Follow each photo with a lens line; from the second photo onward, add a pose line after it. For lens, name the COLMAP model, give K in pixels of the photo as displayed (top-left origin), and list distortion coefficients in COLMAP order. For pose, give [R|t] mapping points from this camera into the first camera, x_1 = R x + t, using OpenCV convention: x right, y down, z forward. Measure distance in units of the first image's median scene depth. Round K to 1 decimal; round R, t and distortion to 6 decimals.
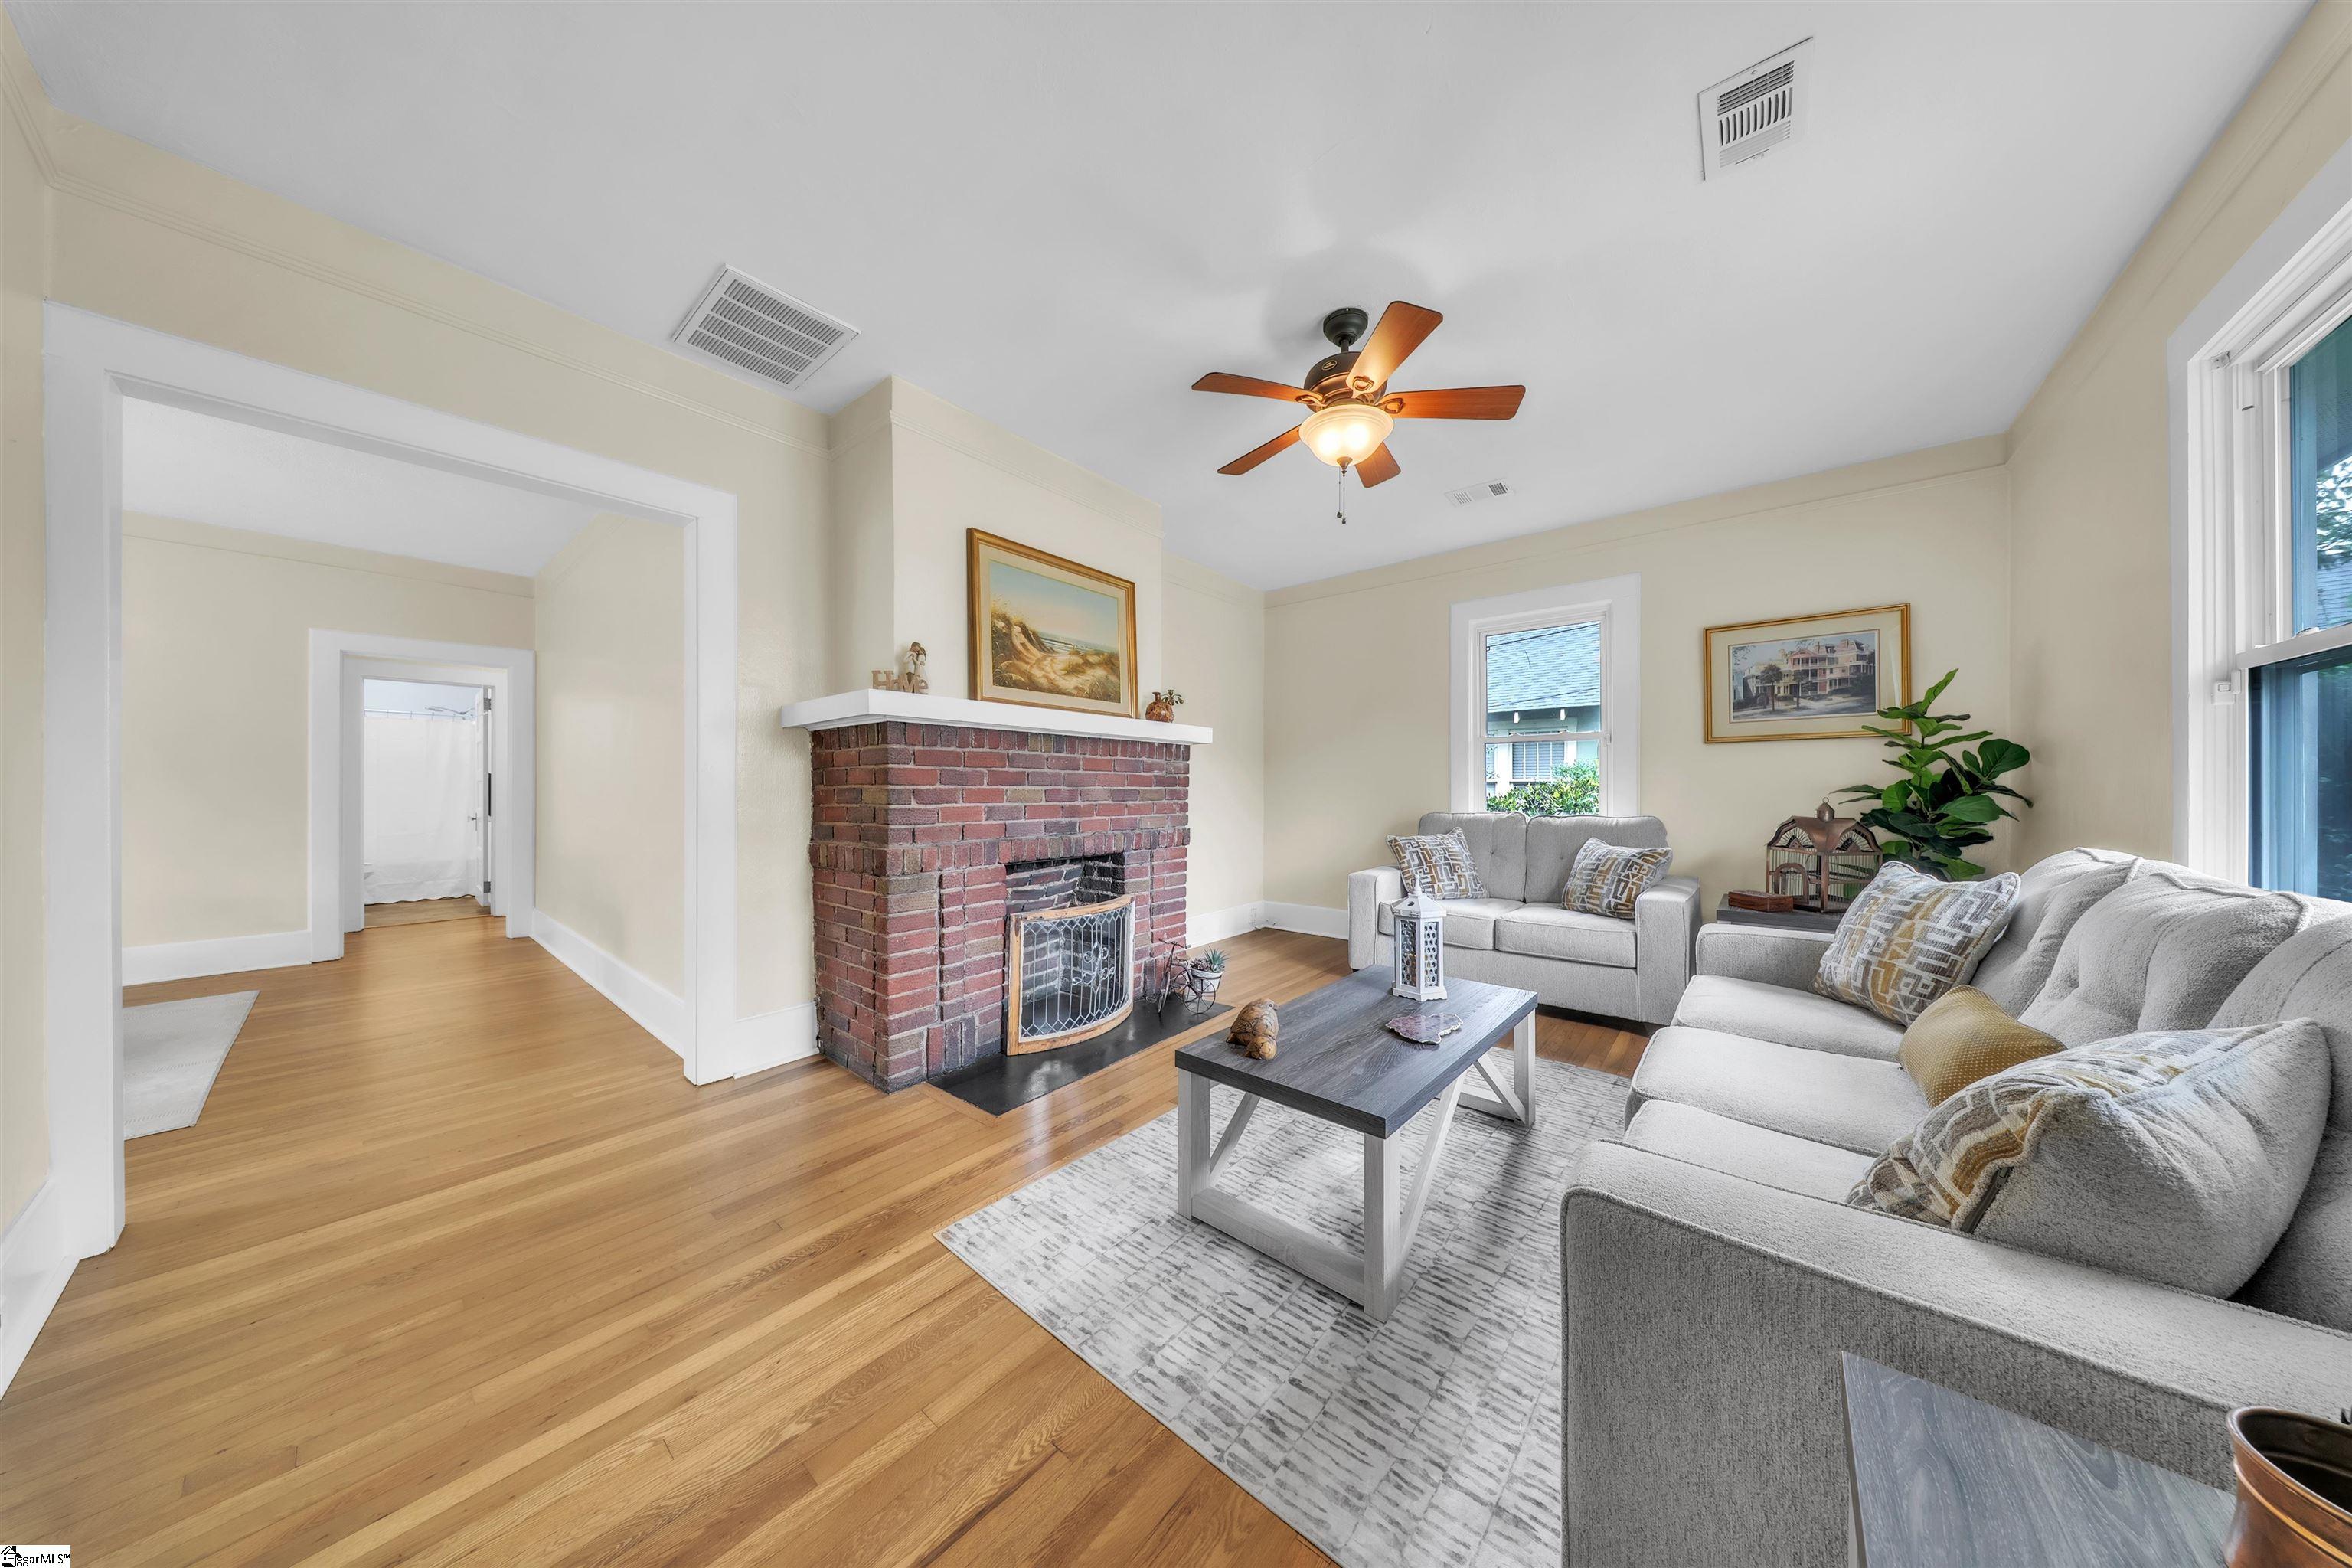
lens RADIAL K [[696.7, 0, 1176.0], [0, 696.7, 784.0], [0, 0, 1]] dist [0.000038, -0.000017]
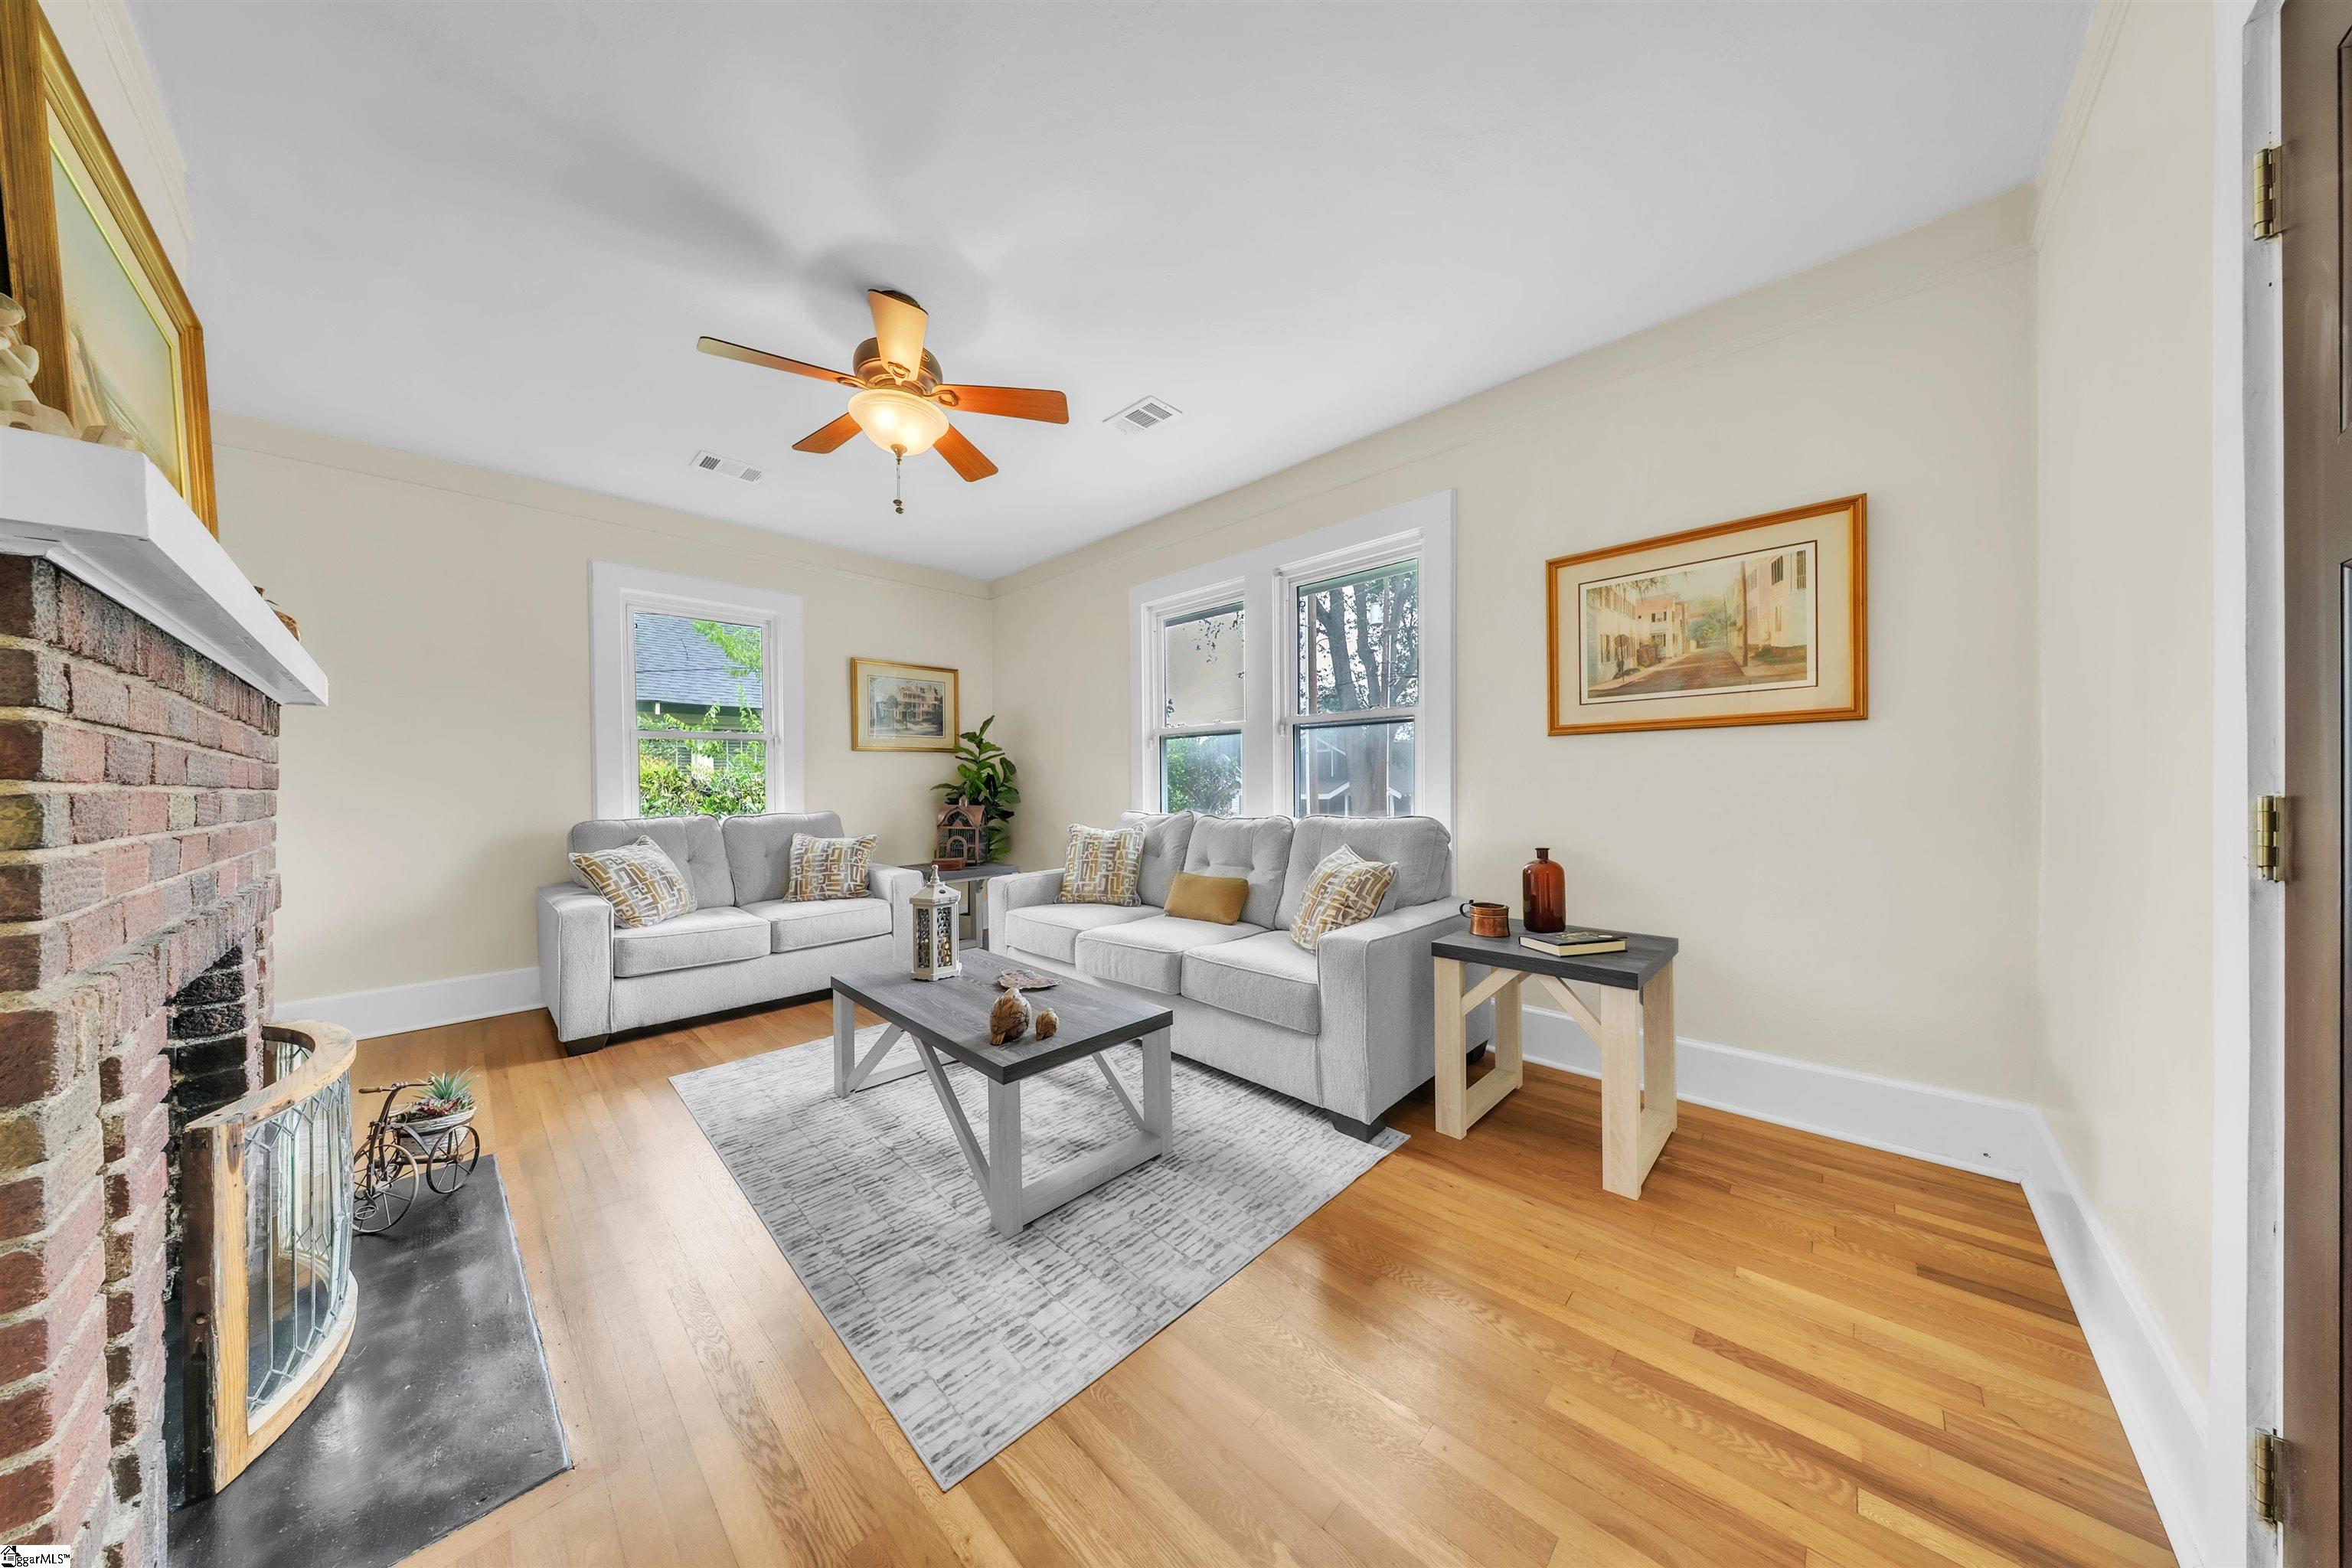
lens RADIAL K [[696.7, 0, 1176.0], [0, 696.7, 784.0], [0, 0, 1]] dist [0.000038, -0.000017]
pose [[0.071151, 0.000287, 0.997466, -0.531636], [0.003468, 0.999994, -0.000535, 0.005334], [-0.997460, 0.003497, 0.071149, 0.412474]]
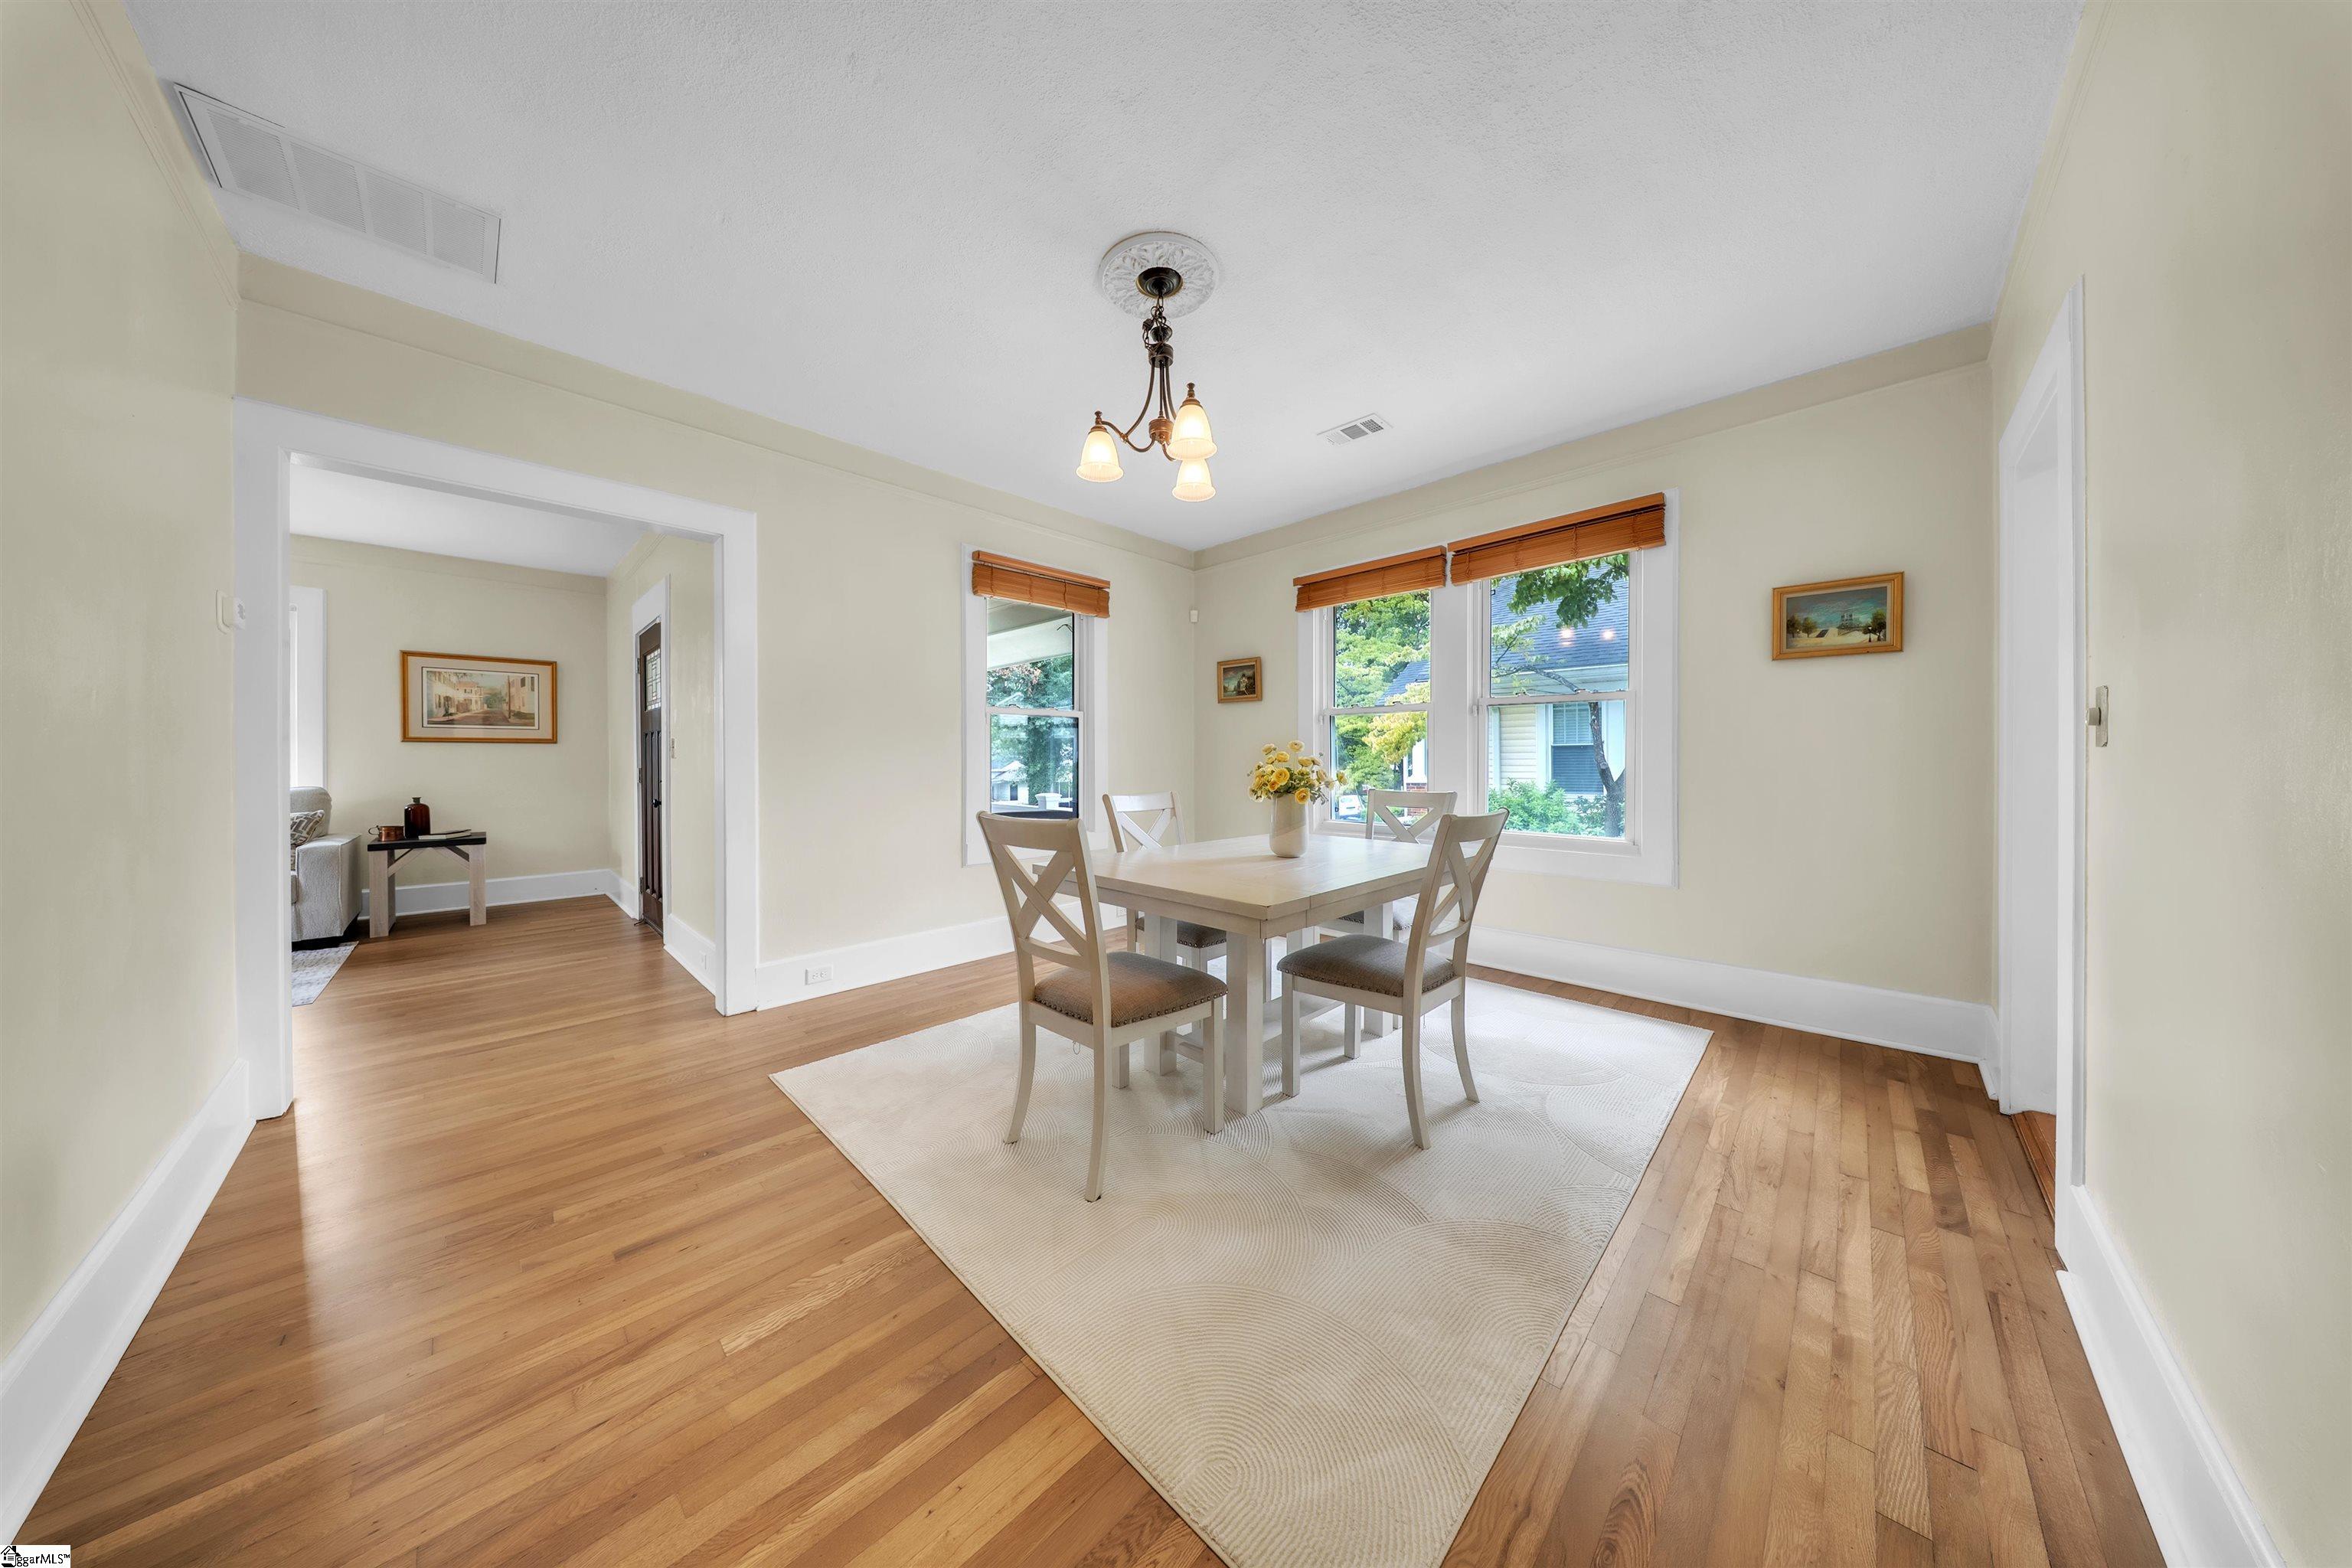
lens RADIAL K [[724.1, 0, 1182.6], [0, 724.1, 768.3], [0, 0, 1]] dist [0.000365, -0.000001]
pose [[-0.997715, -0.000116, 0.067566, -1.597885], [0.000144, 0.999993, 0.003837, 0.003247], [-0.067566, 0.003838, -0.997707, 1.597531]]
